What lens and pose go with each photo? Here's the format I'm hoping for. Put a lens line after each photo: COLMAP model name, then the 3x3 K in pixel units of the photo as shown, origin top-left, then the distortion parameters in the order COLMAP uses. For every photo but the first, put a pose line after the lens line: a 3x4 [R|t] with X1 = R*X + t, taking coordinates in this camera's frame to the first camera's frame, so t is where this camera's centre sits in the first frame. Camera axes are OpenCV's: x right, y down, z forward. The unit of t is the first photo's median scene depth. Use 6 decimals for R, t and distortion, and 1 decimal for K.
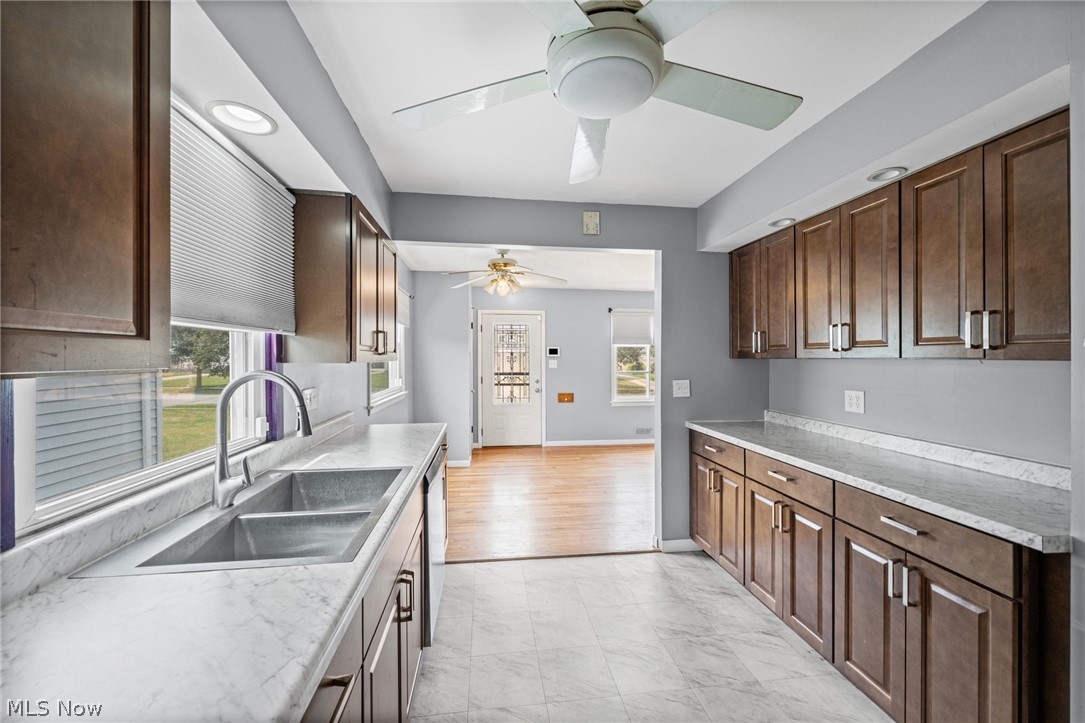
lens RADIAL K [[425.8, 0, 542.5], [0, 425.8, 354.6], [0, 0, 1]] dist [-0.000927, 0.000140]
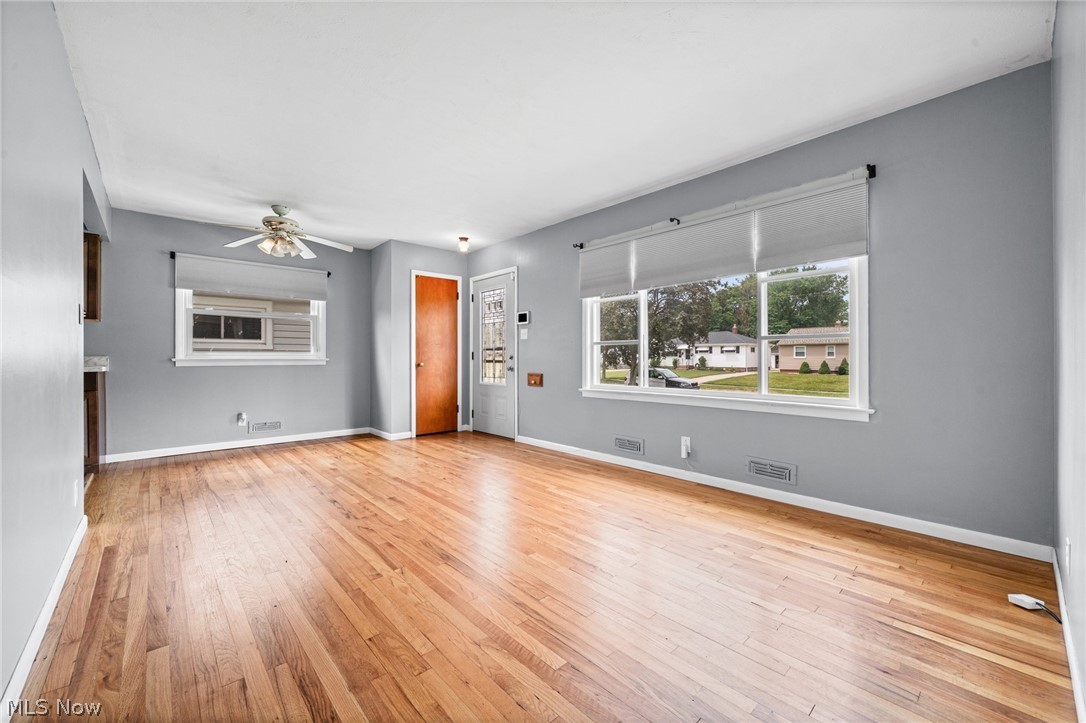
lens RADIAL K [[433.8, 0, 541.5], [0, 433.8, 356.7], [0, 0, 1]] dist [-0.002857, -0.000060]
pose [[0.564277, -0.005628, -0.825566, 0.675702], [0.003517, 0.999984, -0.004414, 0.065150], [0.825578, -0.000413, 0.564288, 0.592054]]
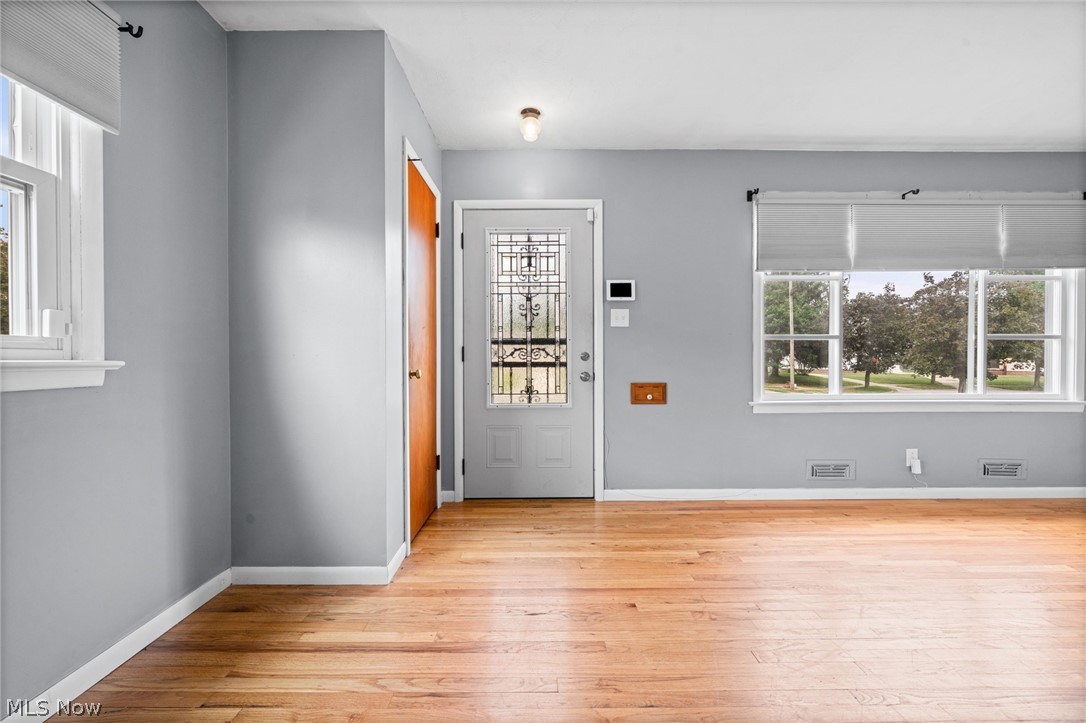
lens RADIAL K [[430.2, 0, 543.0], [0, 430.2, 361.5], [0, 0, 1]] dist [0.000202, 0.000062]
pose [[0.992626, -0.003127, -0.121178, -0.000781], [0.004387, 0.999939, 0.010128, 0.062719], [0.121139, -0.010585, 0.992579, 0.539586]]
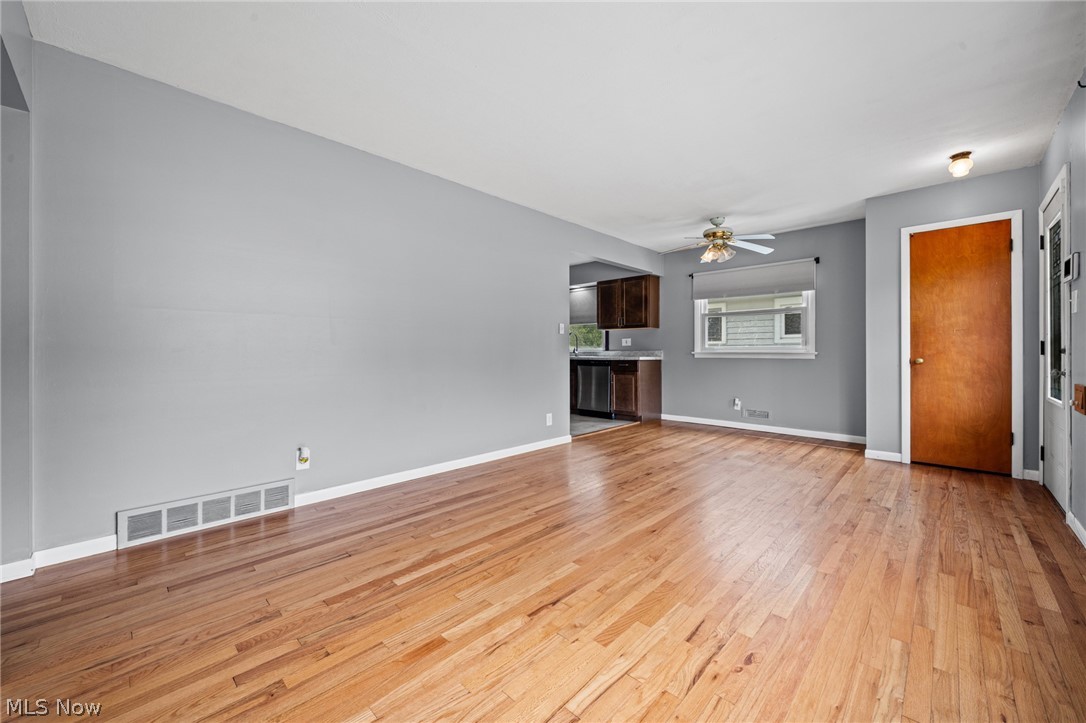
lens RADIAL K [[417.3, 0, 538.2], [0, 417.3, 352.6], [0, 0, 1]] dist [-0.000412, 0.000055]
pose [[-0.789922, -0.001071, -0.613207, 0.597577], [-0.001218, 0.999999, -0.000178, 0.065048], [0.613206, 0.000606, -0.789923, 0.998507]]
